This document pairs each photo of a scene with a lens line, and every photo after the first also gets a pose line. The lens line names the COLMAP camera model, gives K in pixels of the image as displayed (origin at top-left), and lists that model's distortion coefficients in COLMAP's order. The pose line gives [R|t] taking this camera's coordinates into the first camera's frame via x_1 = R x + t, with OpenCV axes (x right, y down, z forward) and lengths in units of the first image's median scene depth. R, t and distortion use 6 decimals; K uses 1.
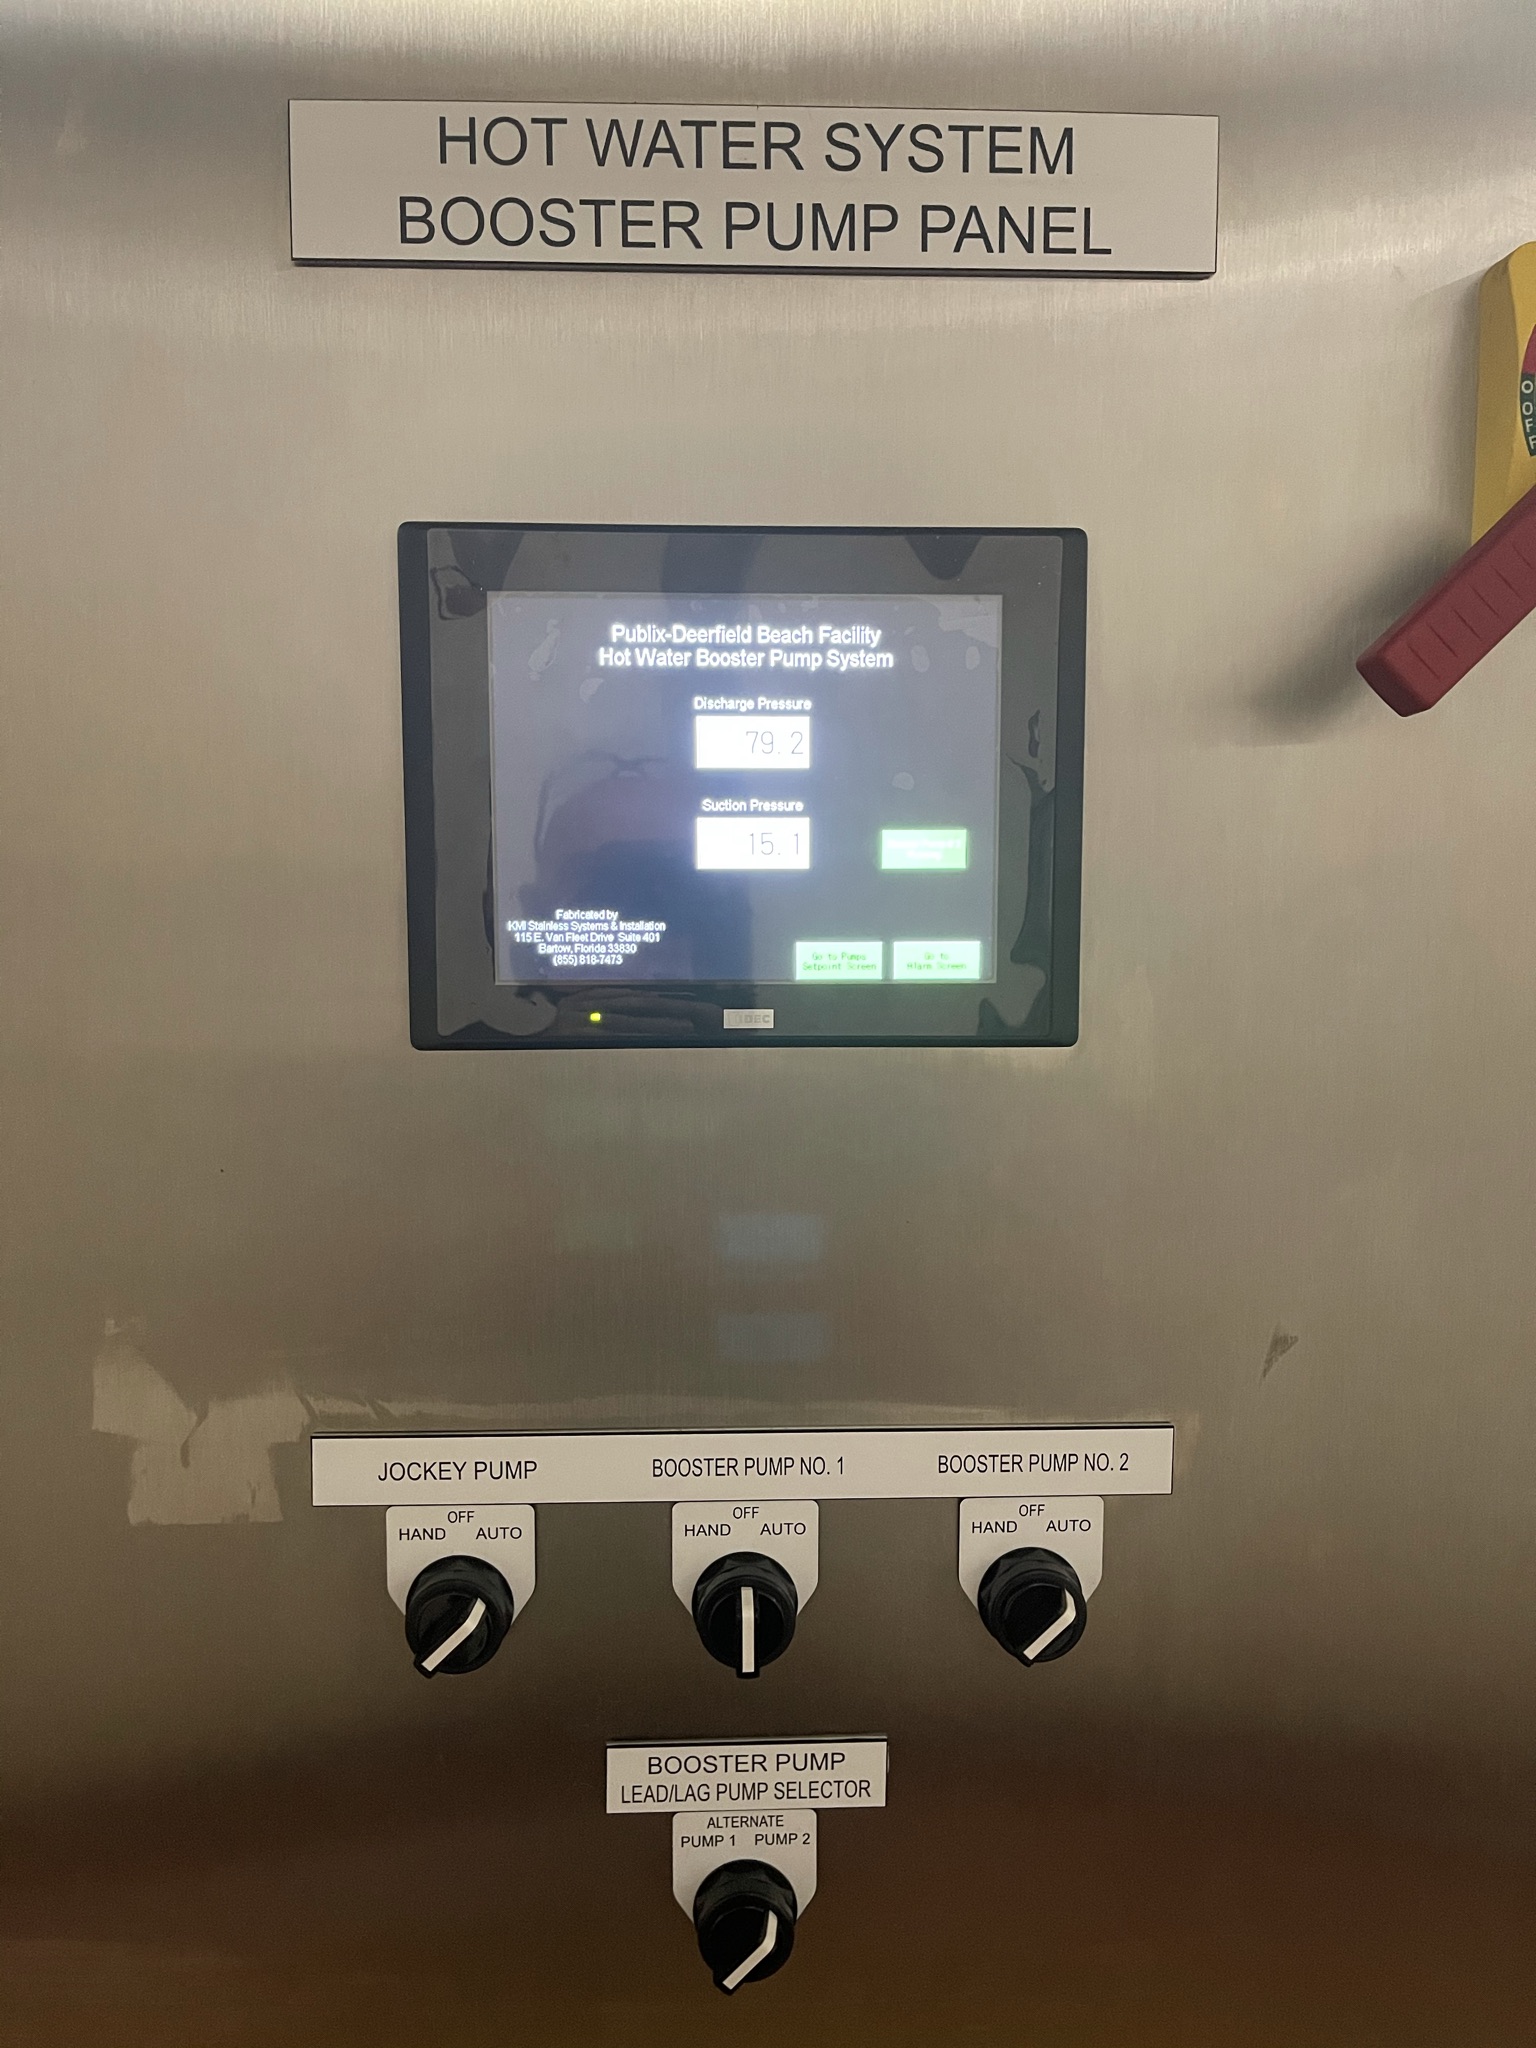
lens RADIAL K [[1590.8, 0, 762.6], [0, 1590.8, 1029.8], [0, 0, 1]] dist [0.059847, -0.000306]
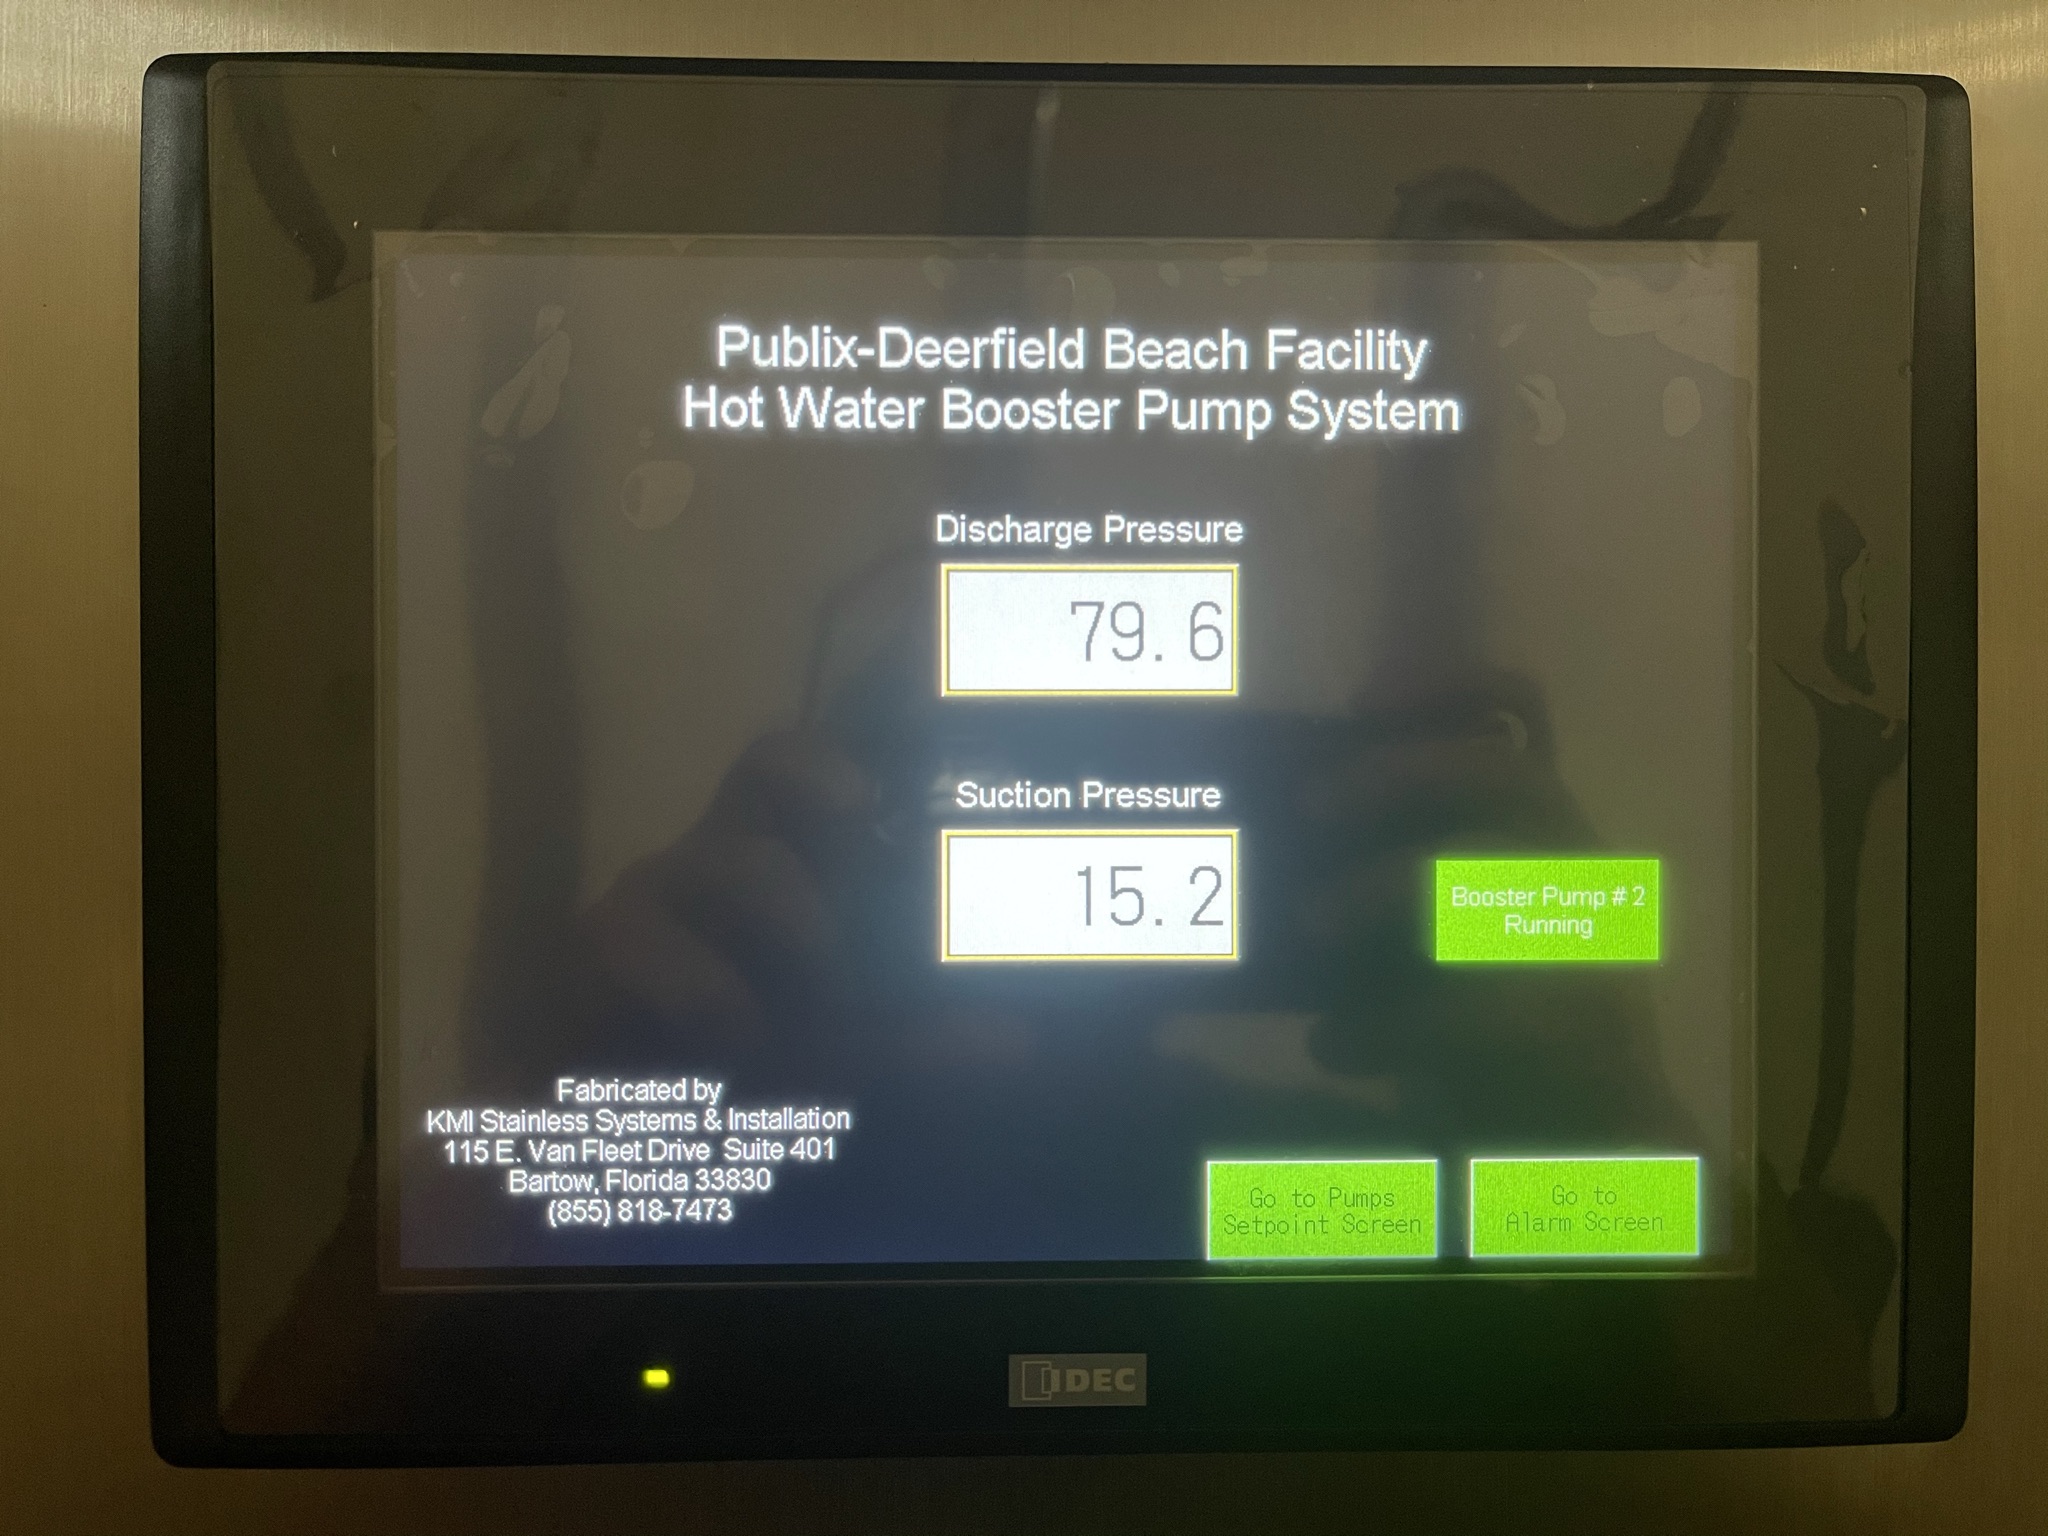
lens RADIAL K [[1535.5, 0, 1028.9], [0, 1535.5, 762.3], [0, 0, 1]] dist [0.099926, -0.146437]
pose [[0.998908, 0.001794, -0.046679, -0.003322], [-0.006213, 0.995487, -0.094691, -0.114018], [0.046298, 0.094877, 0.994412, 0.636131]]
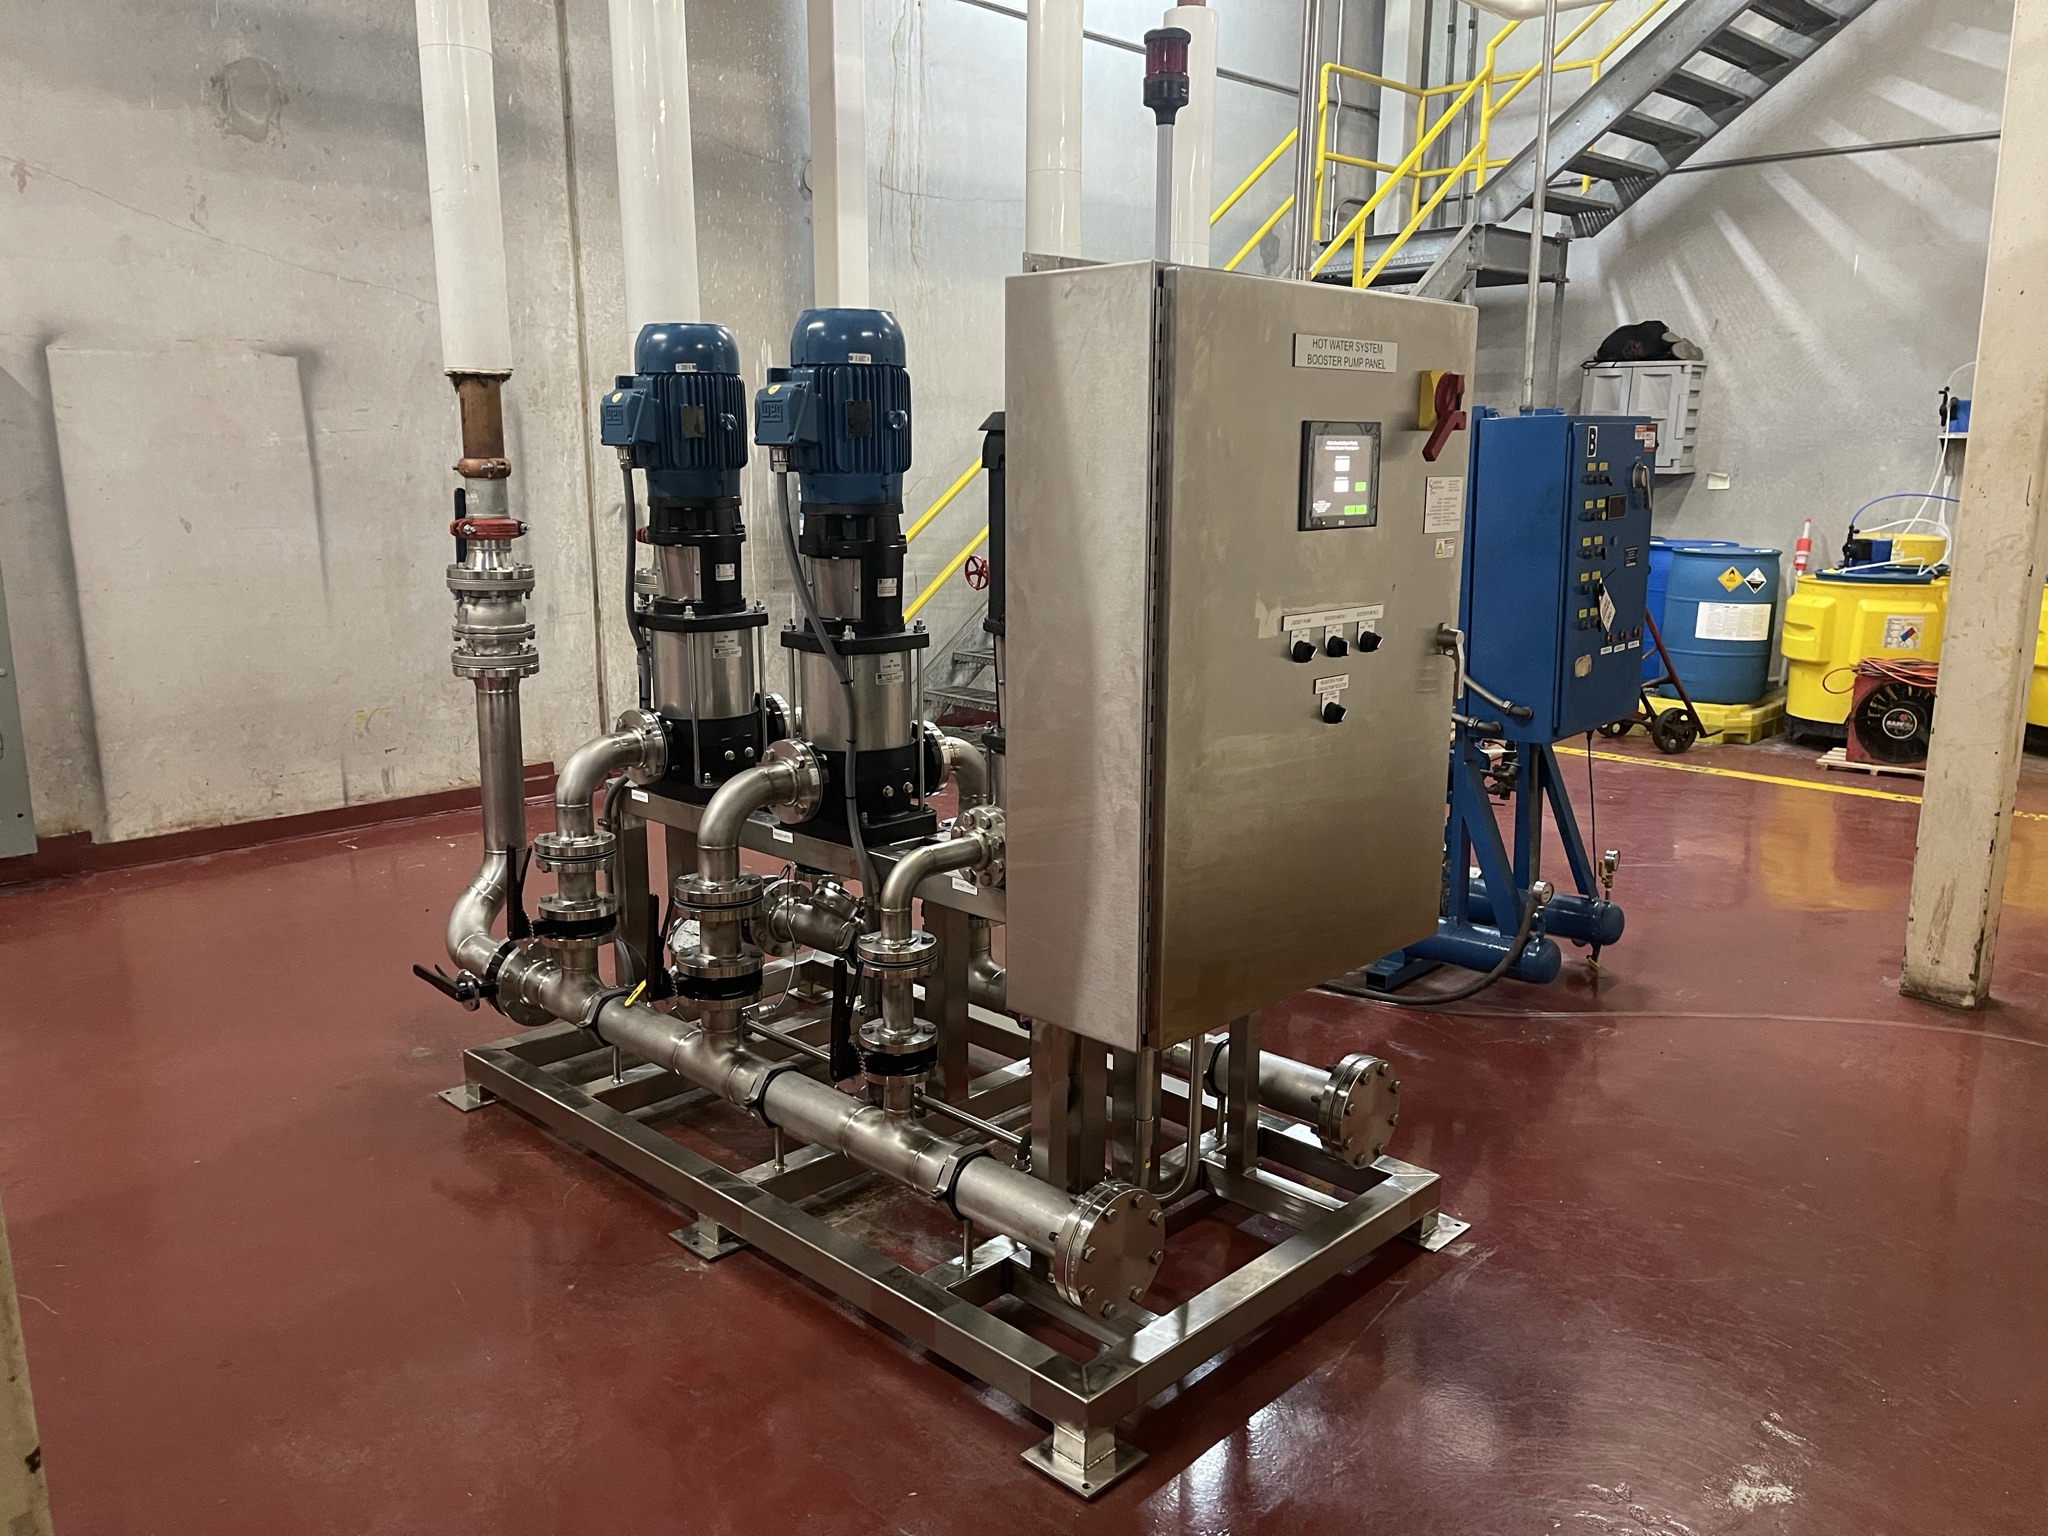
lens RADIAL K [[1520.5, 0, 1028.8], [0, 1520.5, 772.3], [0, 0, 1]] dist [0.111446, -0.149120]
pose [[0.727801, -0.134811, 0.672408, -3.957453], [0.066394, 0.989734, 0.126568, 0.092478], [-0.682567, -0.047473, 0.729279, -1.804773]]
